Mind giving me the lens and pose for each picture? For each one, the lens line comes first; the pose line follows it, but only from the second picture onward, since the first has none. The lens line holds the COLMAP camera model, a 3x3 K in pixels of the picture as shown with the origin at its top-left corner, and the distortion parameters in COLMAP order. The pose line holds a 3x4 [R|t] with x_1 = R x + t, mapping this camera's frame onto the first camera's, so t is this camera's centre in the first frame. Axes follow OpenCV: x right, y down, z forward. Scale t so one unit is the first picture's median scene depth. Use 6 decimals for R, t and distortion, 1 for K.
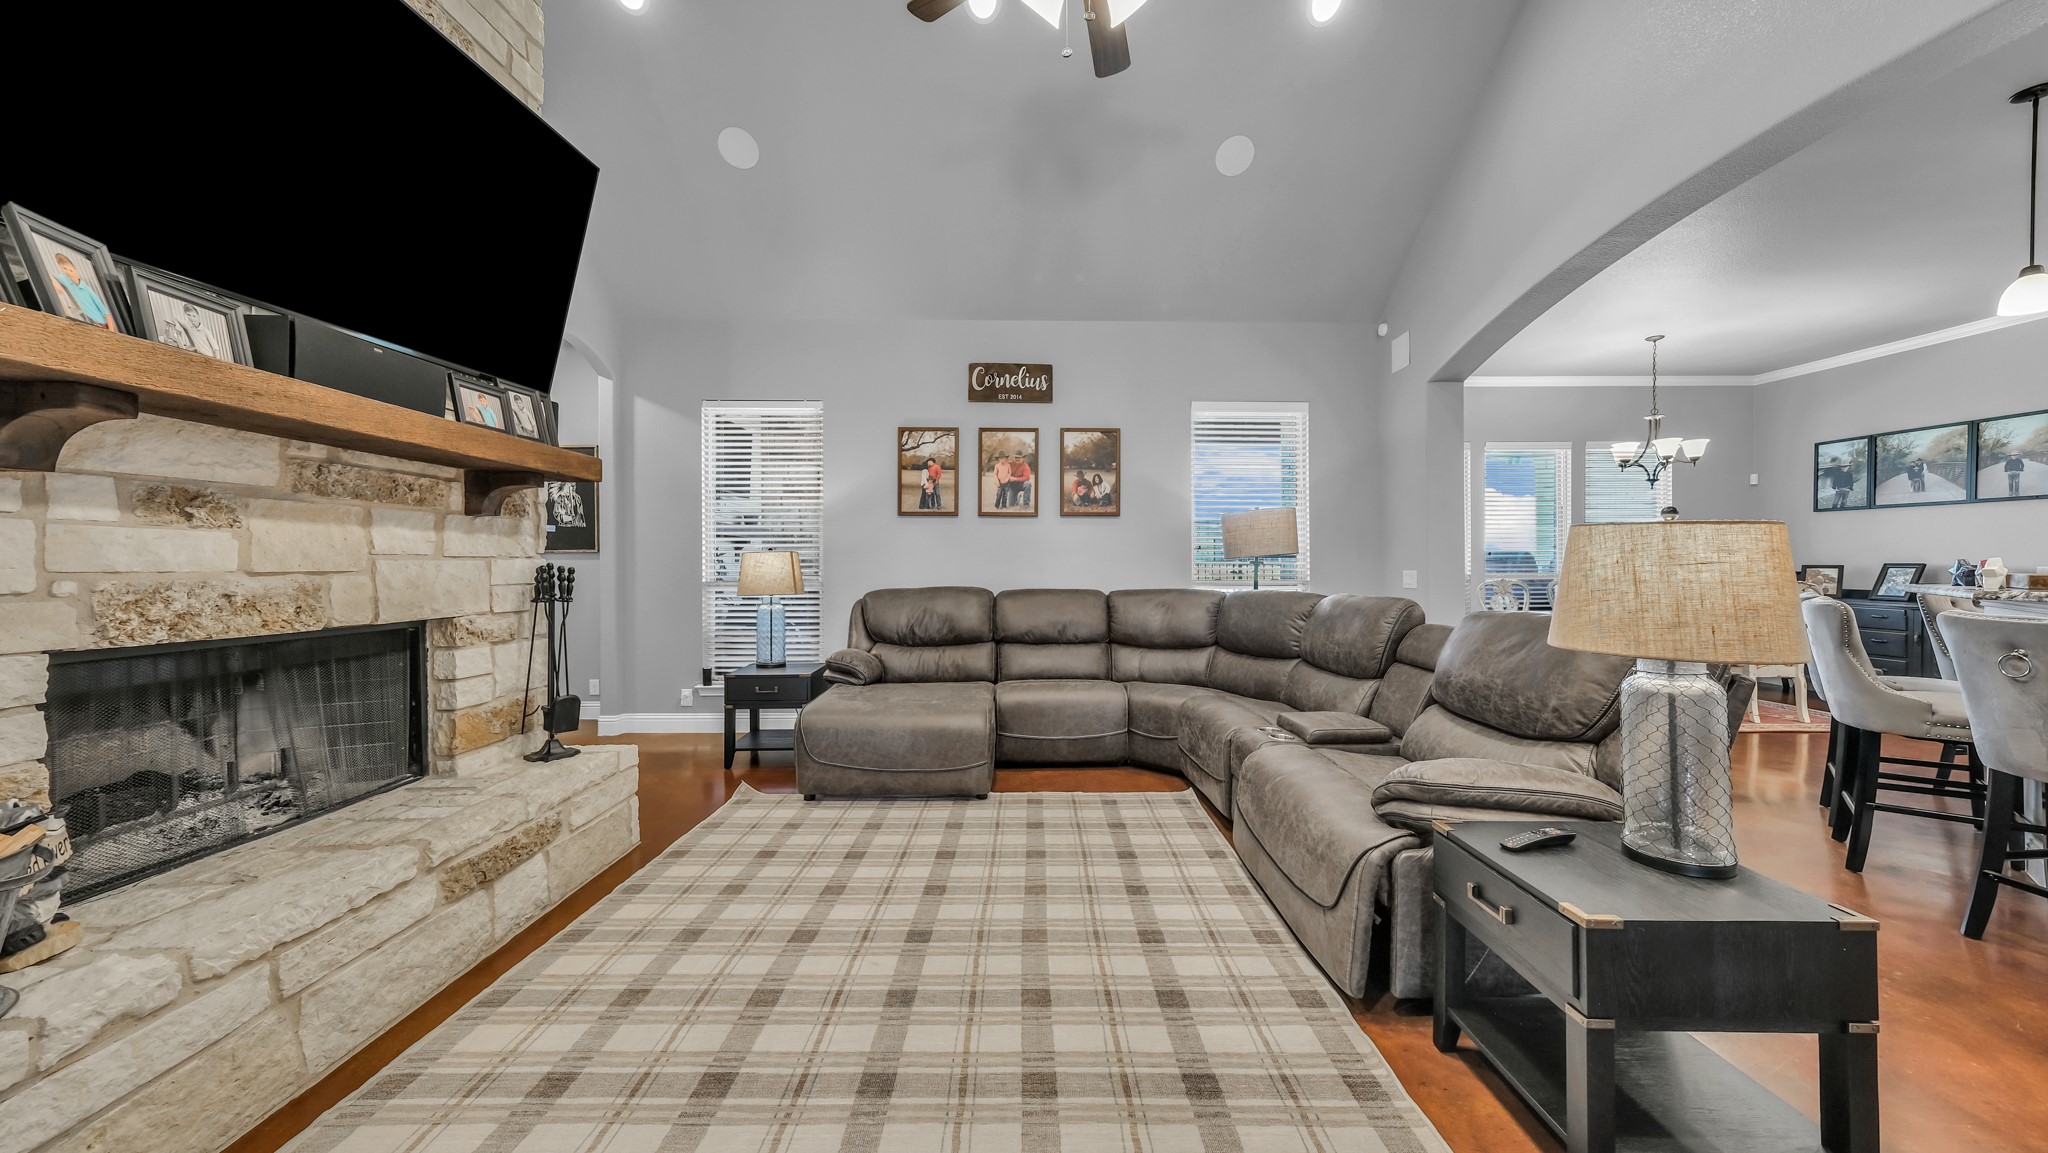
lens RADIAL K [[717.4, 0, 1021.1], [0, 717.4, 572.2], [0, 0, 1]] dist [-0.003284, 0.003815]
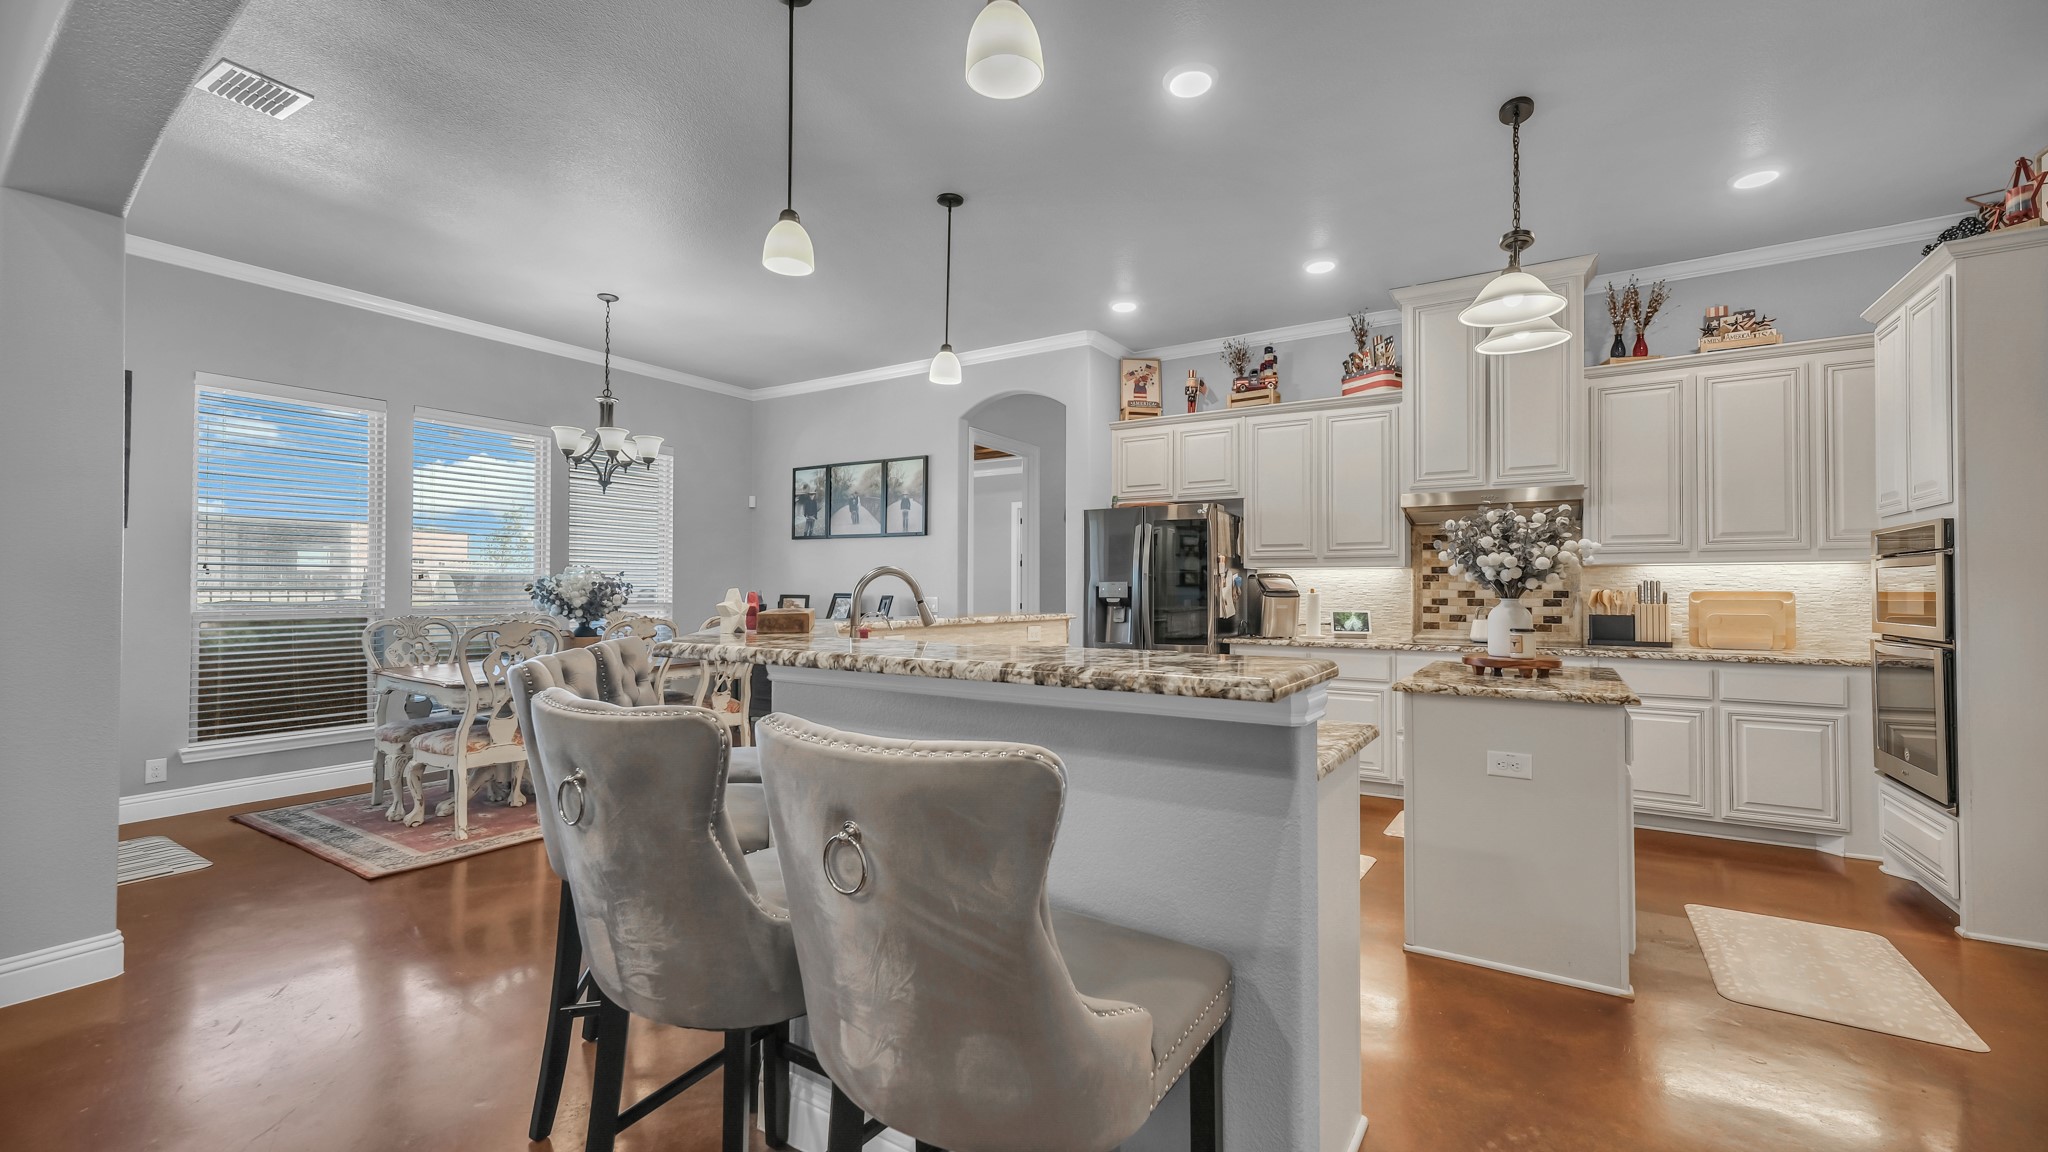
lens RADIAL K [[836.3, 0, 1033.0], [0, 836.3, 583.4], [0, 0, 1]] dist [0.003747, 0.001905]
pose [[0.536085, 0.012166, 0.844076, 0.680675], [0.004665, 0.999838, -0.017374, -0.008987], [-0.844151, 0.013252, 0.535942, 0.269350]]
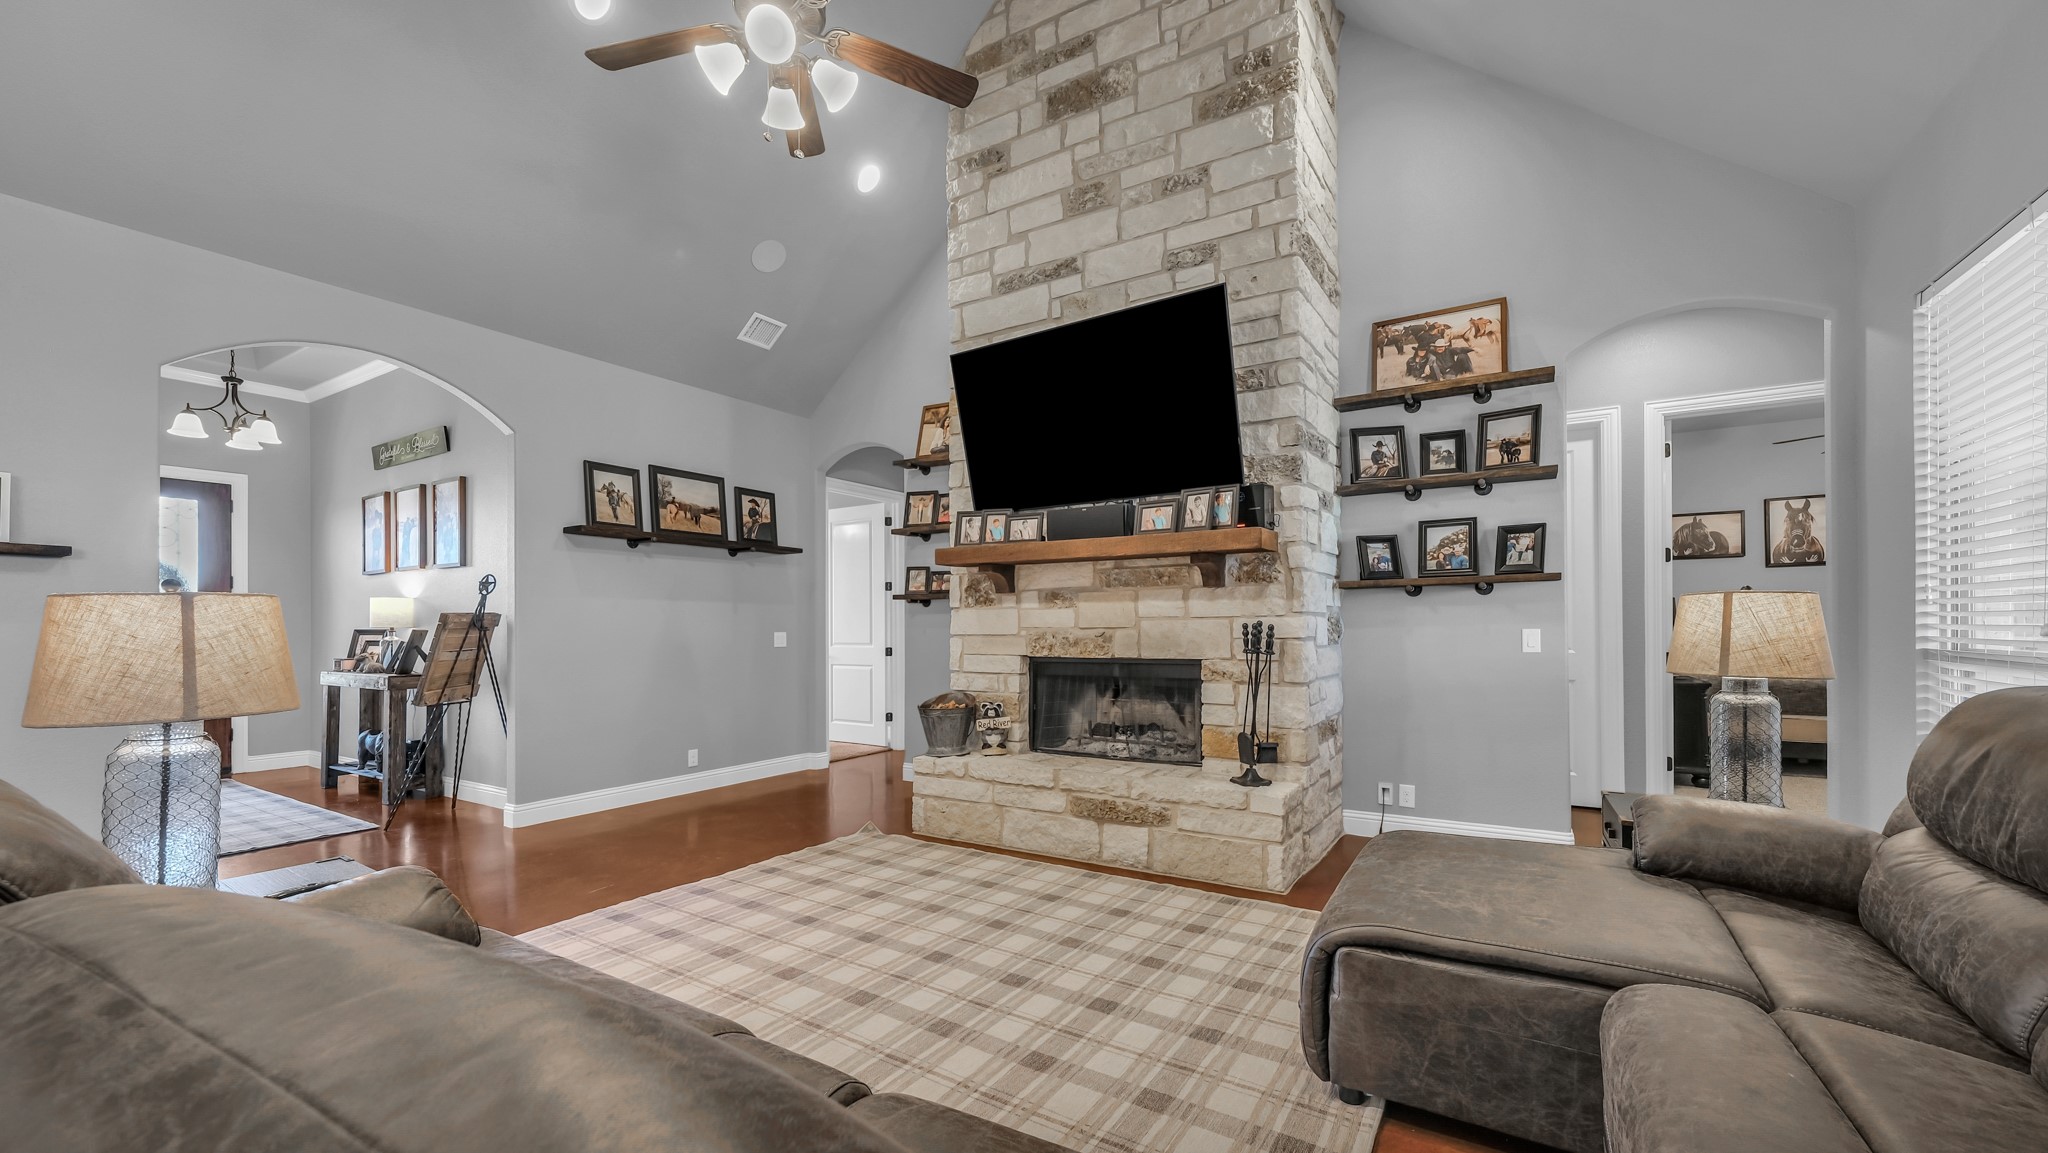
lens RADIAL K [[813.6, 0, 1015.3], [0, 813.6, 612.6], [0, 0, 1]] dist [0.001552, 0.001153]
pose [[-0.536254, -0.001136, -0.844056, 0.656425], [0.003565, 0.999987, -0.003611, -0.022599], [0.844049, -0.004945, -0.536243, 1.313173]]
